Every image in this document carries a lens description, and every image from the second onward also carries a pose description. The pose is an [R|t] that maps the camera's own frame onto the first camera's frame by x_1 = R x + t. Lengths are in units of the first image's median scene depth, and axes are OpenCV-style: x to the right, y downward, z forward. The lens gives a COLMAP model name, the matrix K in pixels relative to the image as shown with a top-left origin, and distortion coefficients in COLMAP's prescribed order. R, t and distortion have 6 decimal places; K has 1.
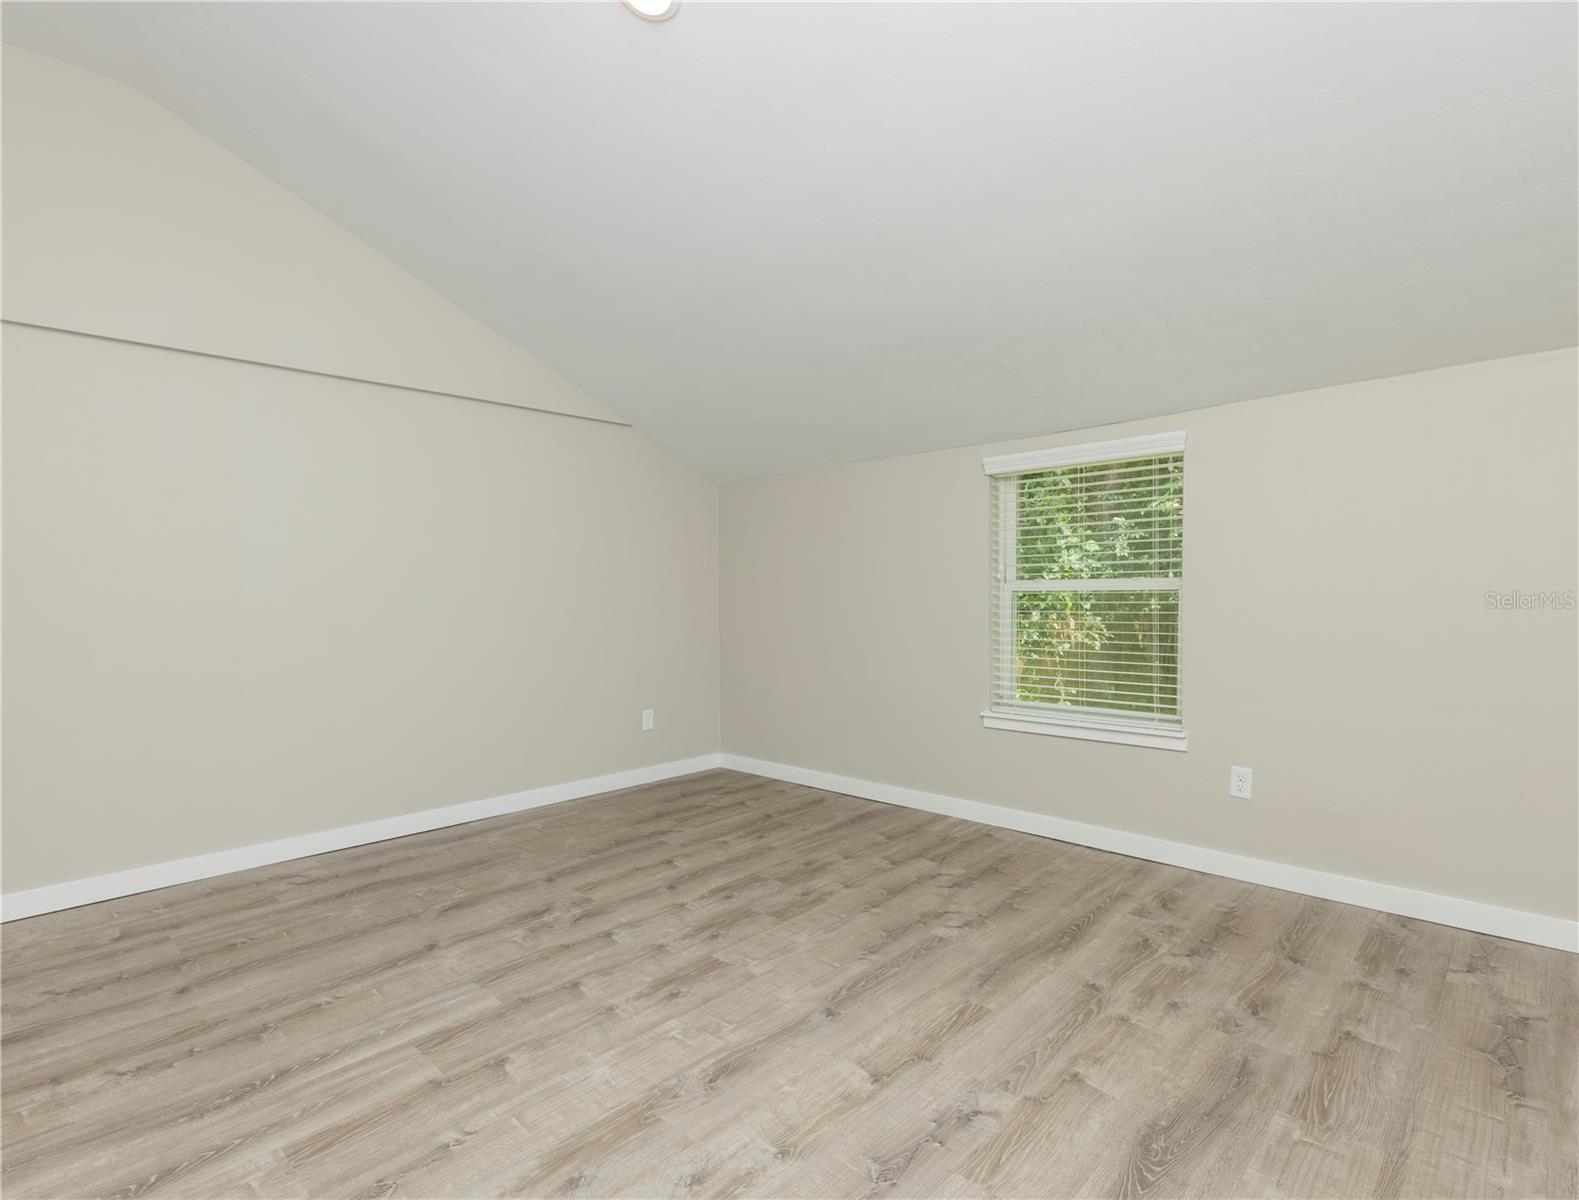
lens RADIAL K [[791.8, 0, 795.4], [0, 791.8, 603.6], [0, 0, 1]] dist [0.007069, 0.000464]
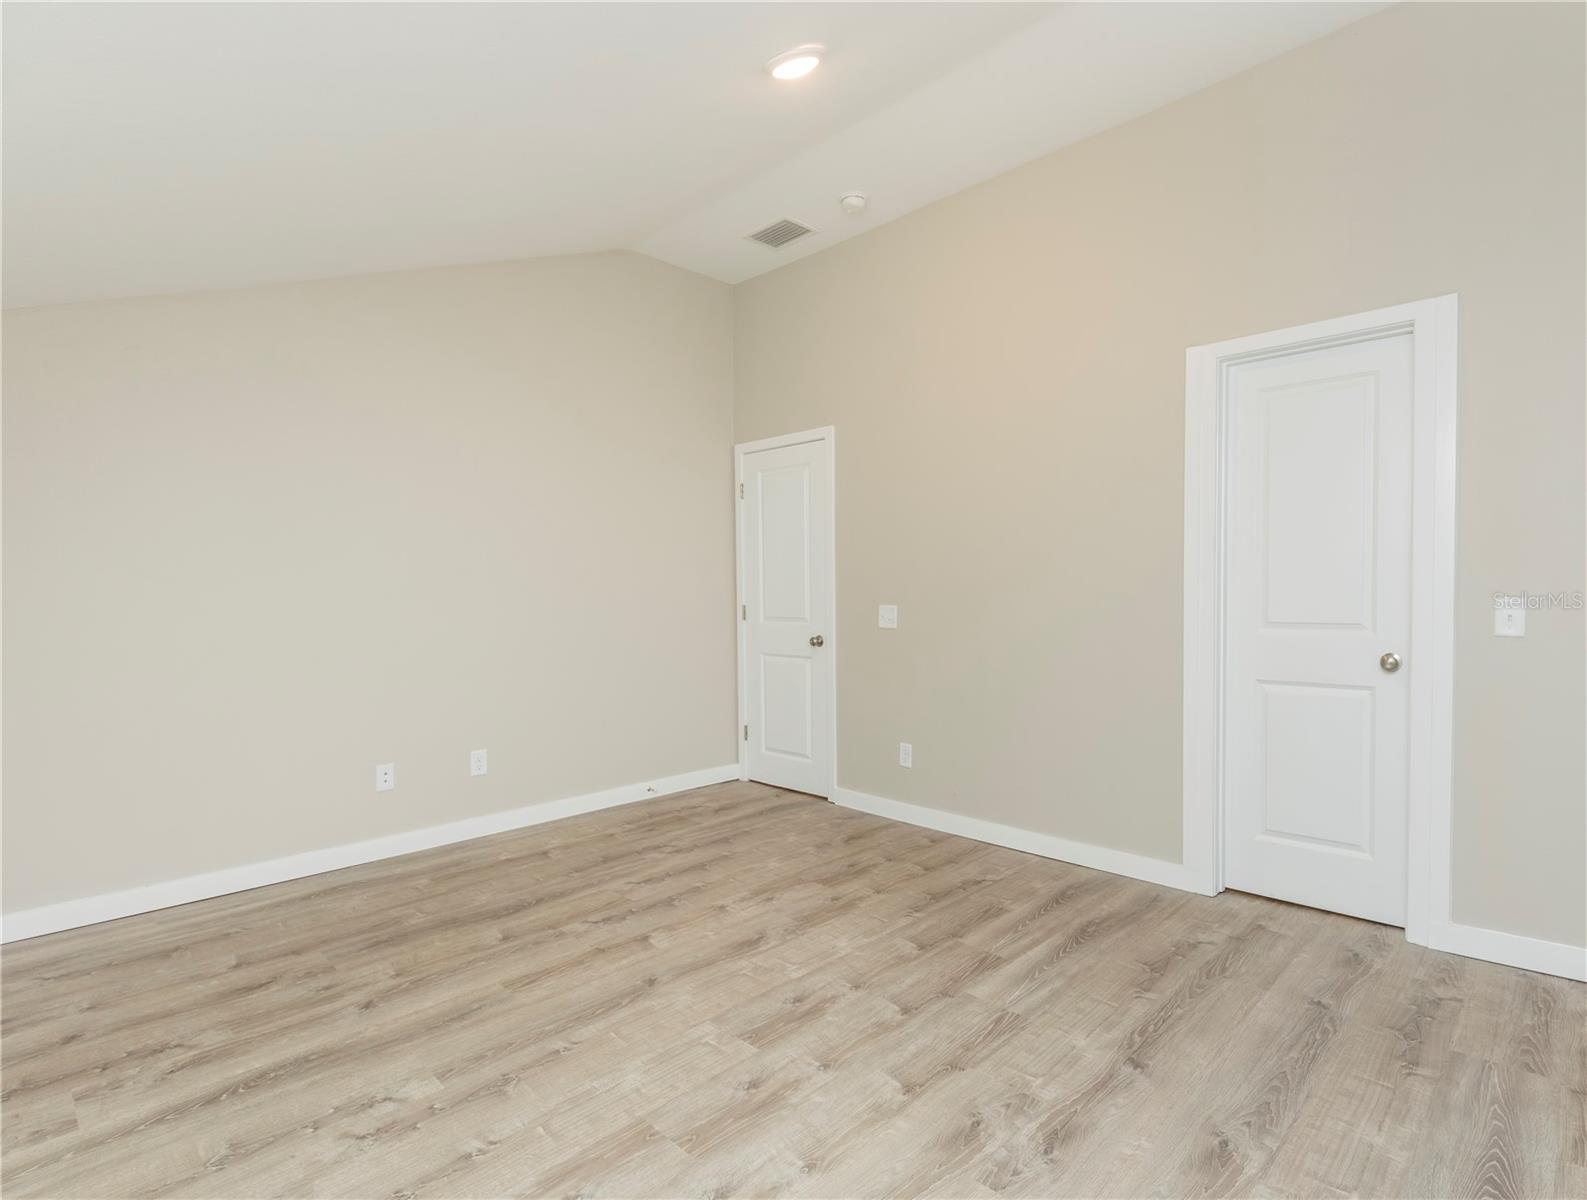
lens RADIAL K [[795.8, 0, 804.0], [0, 795.8, 590.3], [0, 0, 1]] dist [0.007069, 0.000464]
pose [[-0.997916, 0.019013, 0.061667, -0.260748], [0.019723, 0.999746, 0.010915, -0.027401], [-0.061444, 0.012108, -0.998037, 2.235803]]
